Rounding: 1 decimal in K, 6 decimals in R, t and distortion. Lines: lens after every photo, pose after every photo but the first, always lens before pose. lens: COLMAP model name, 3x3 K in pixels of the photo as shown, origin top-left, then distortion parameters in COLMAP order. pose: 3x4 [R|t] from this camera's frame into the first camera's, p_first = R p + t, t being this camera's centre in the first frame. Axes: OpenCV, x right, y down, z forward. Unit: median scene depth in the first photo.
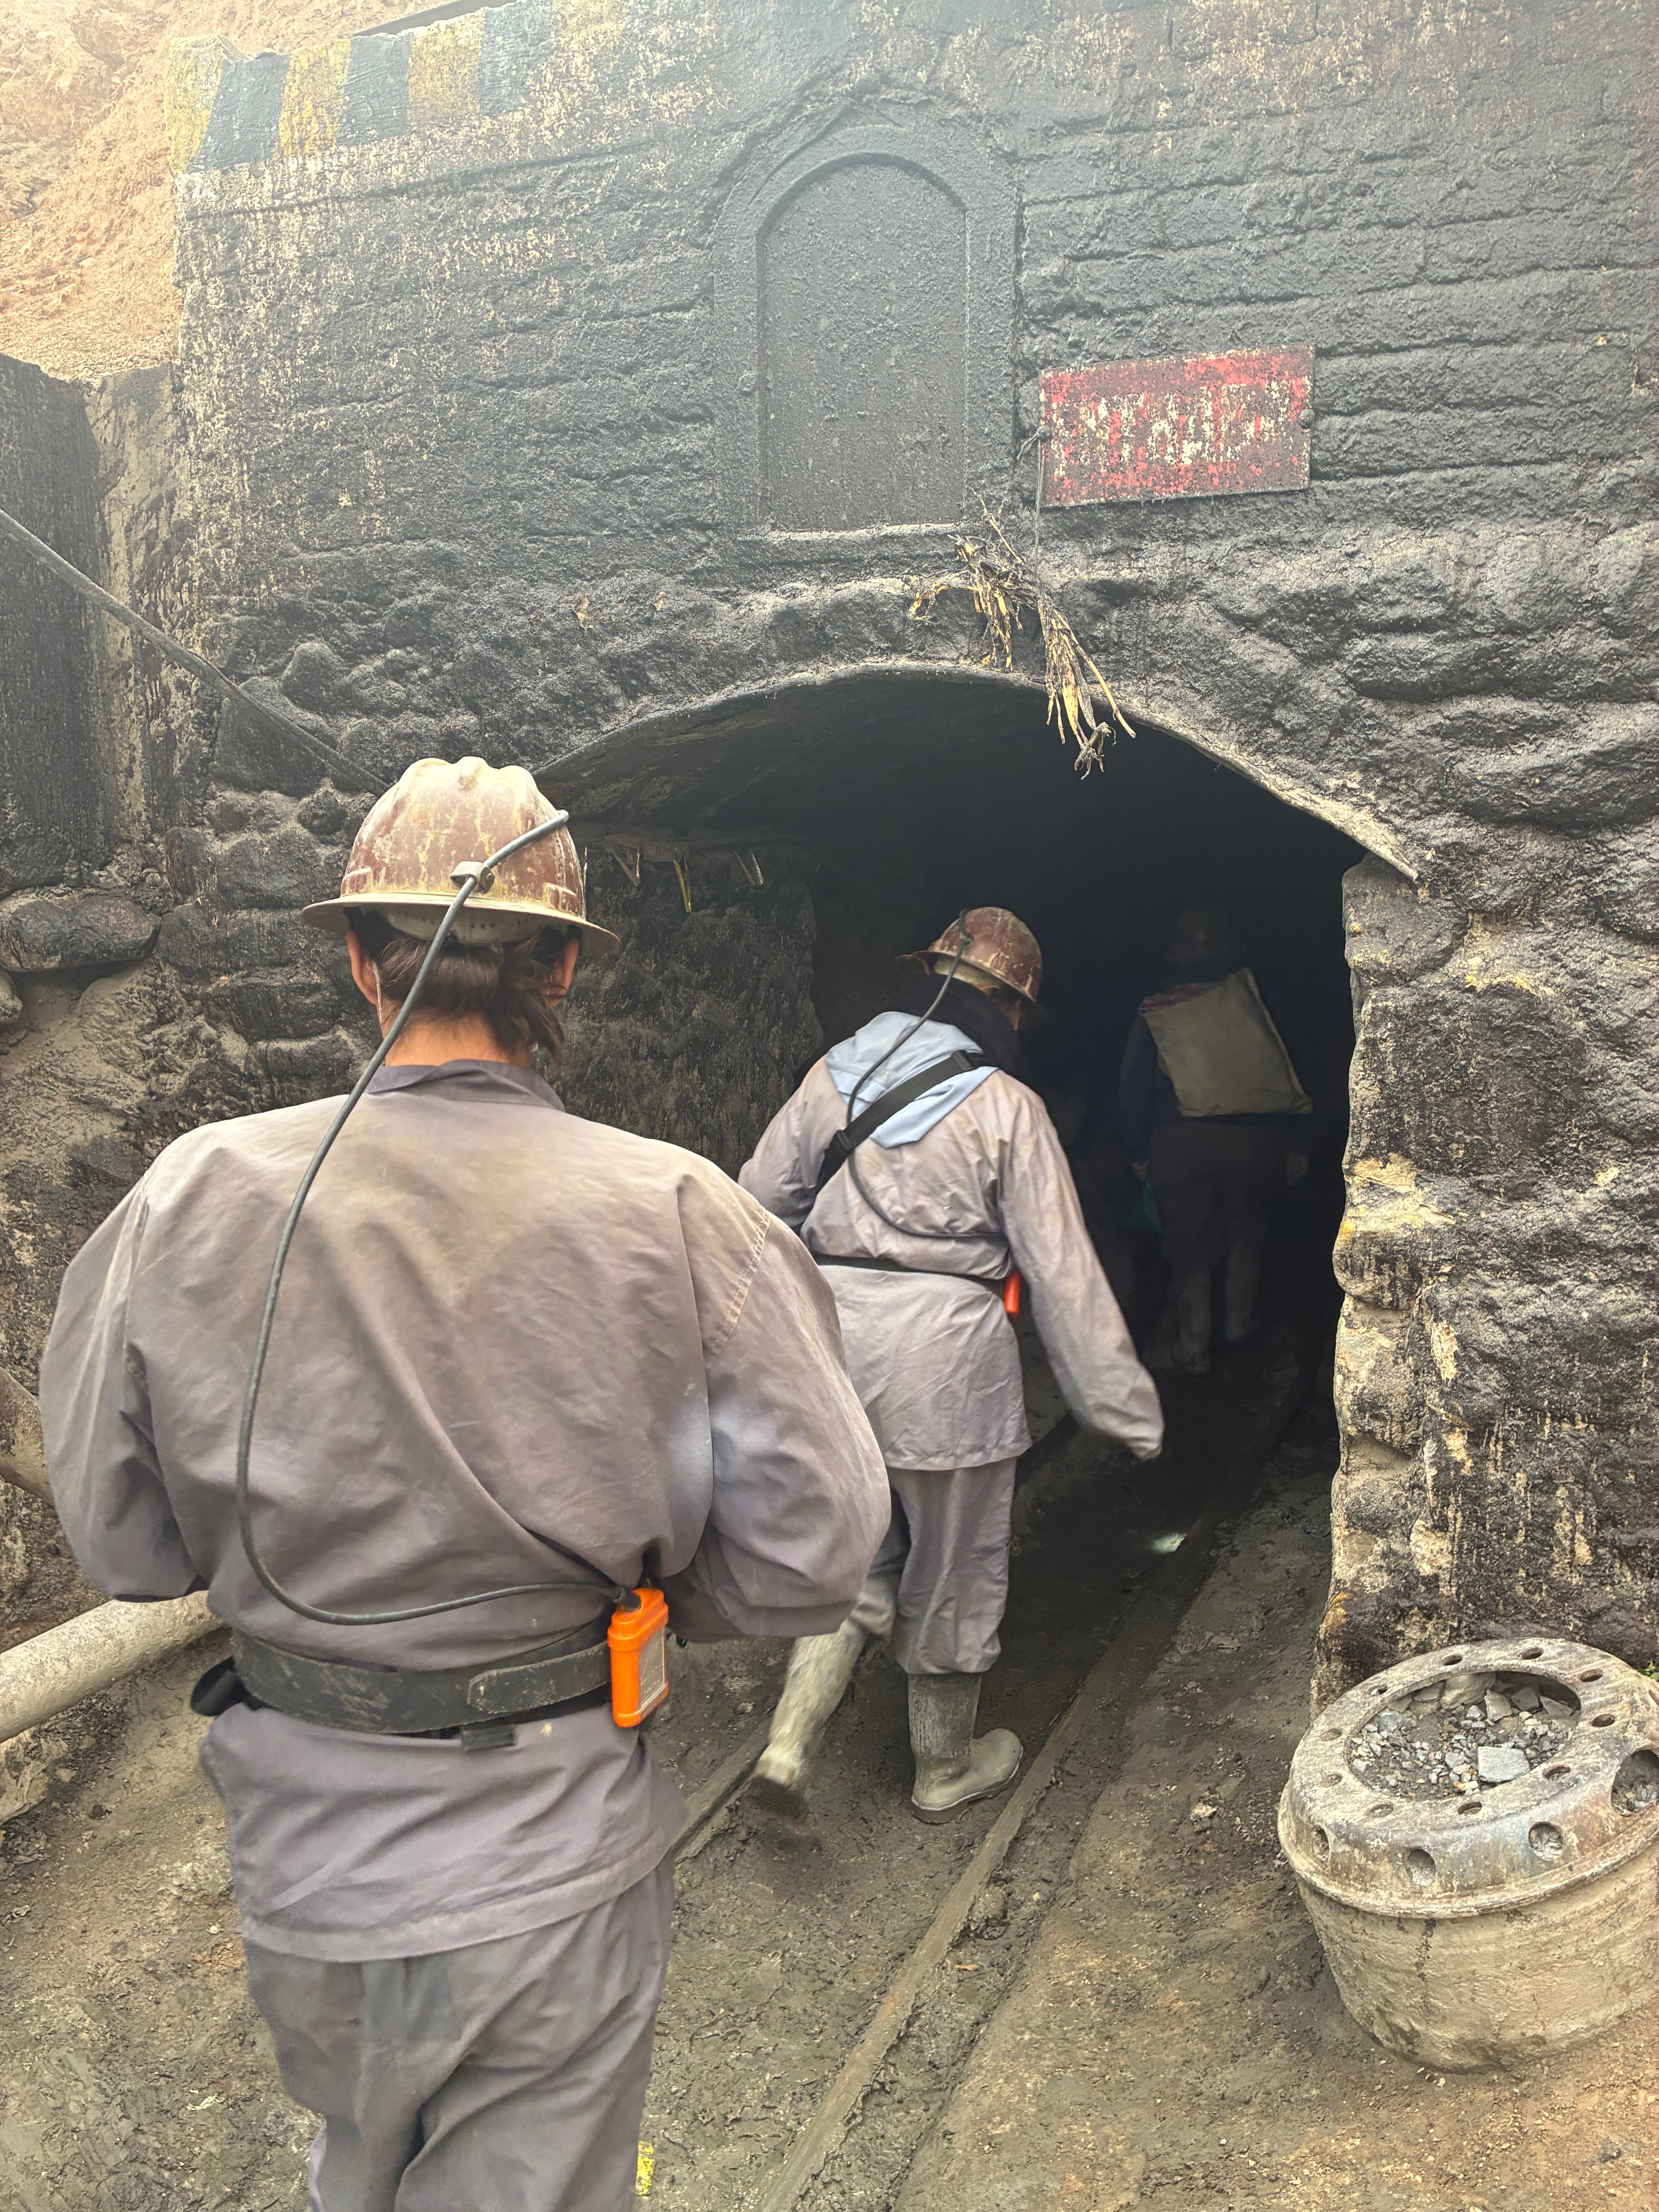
lens RADIAL K [[1659.1, 0, 829.5], [0, 1659.1, 1106.0], [0, 0, 1]] dist [0.032918, -0.005160]
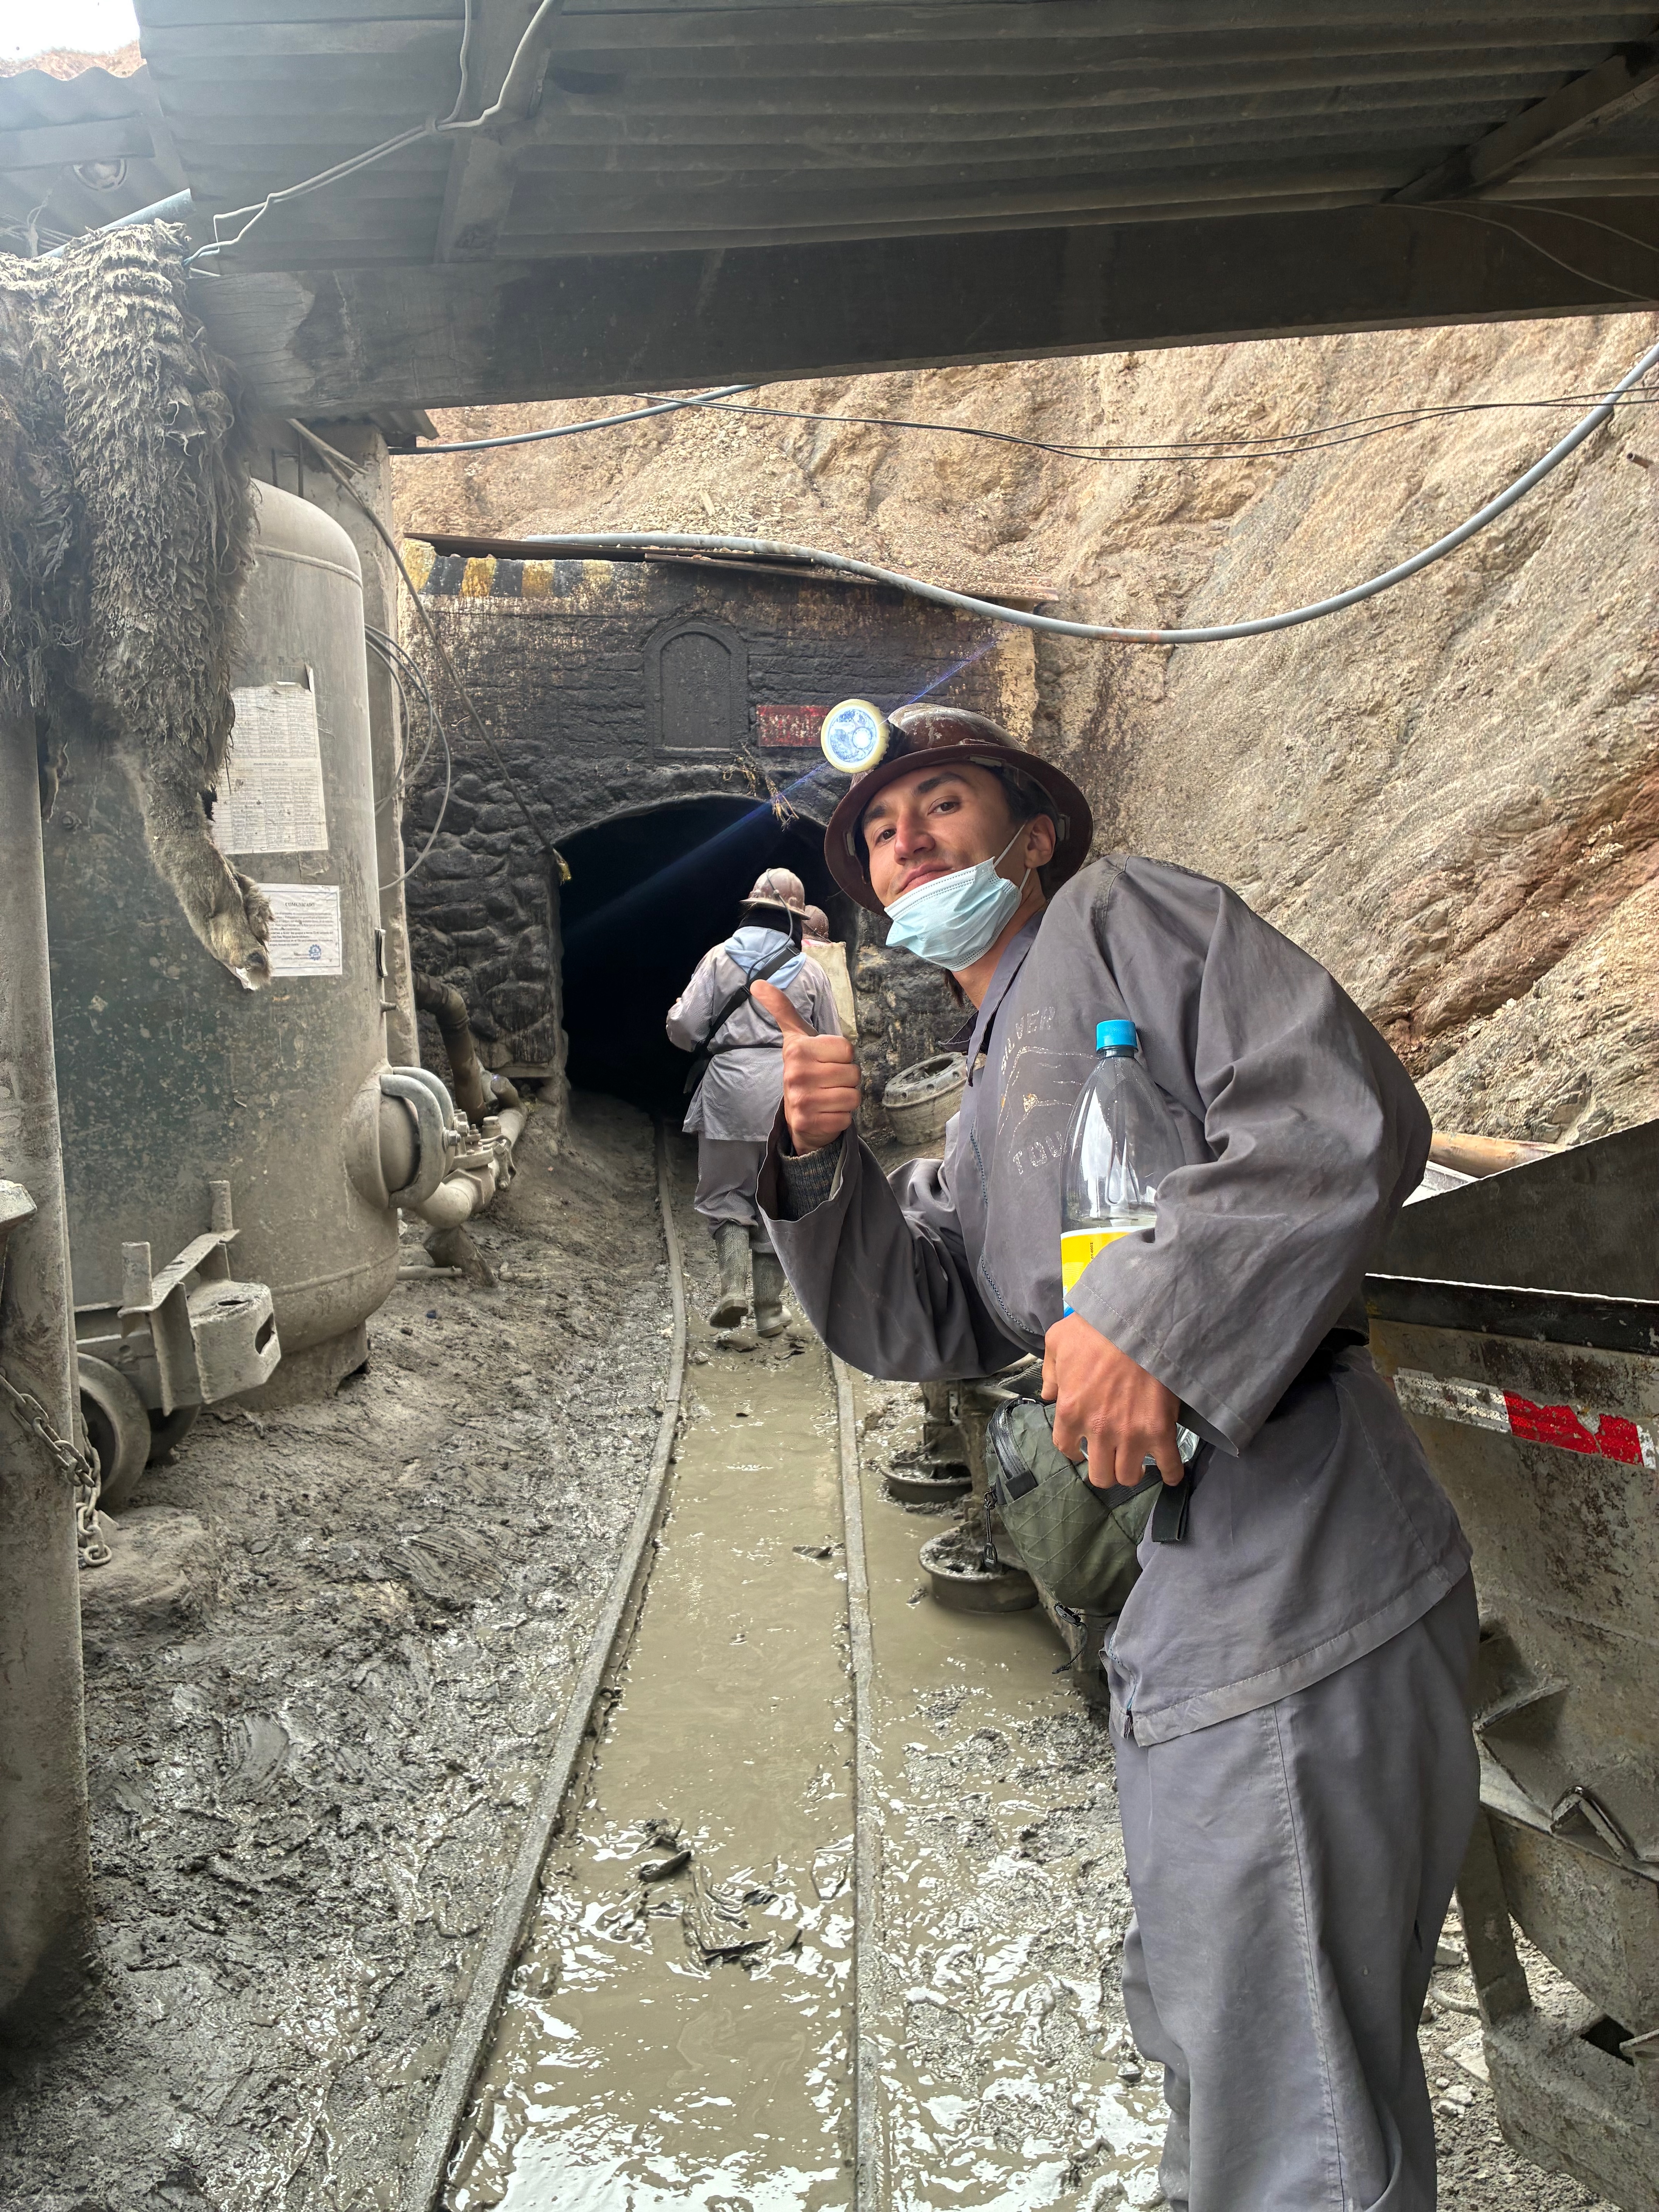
lens RADIAL K [[1659.1, 0, 829.5], [0, 1659.1, 1106.0], [0, 0, 1]] dist [0.032918, -0.005160]
pose [[0.845436, -0.085243, 0.527230, -1.412052], [0.089915, 0.995807, 0.016821, 0.269171], [-0.526453, 0.033185, 0.849556, -1.654266]]
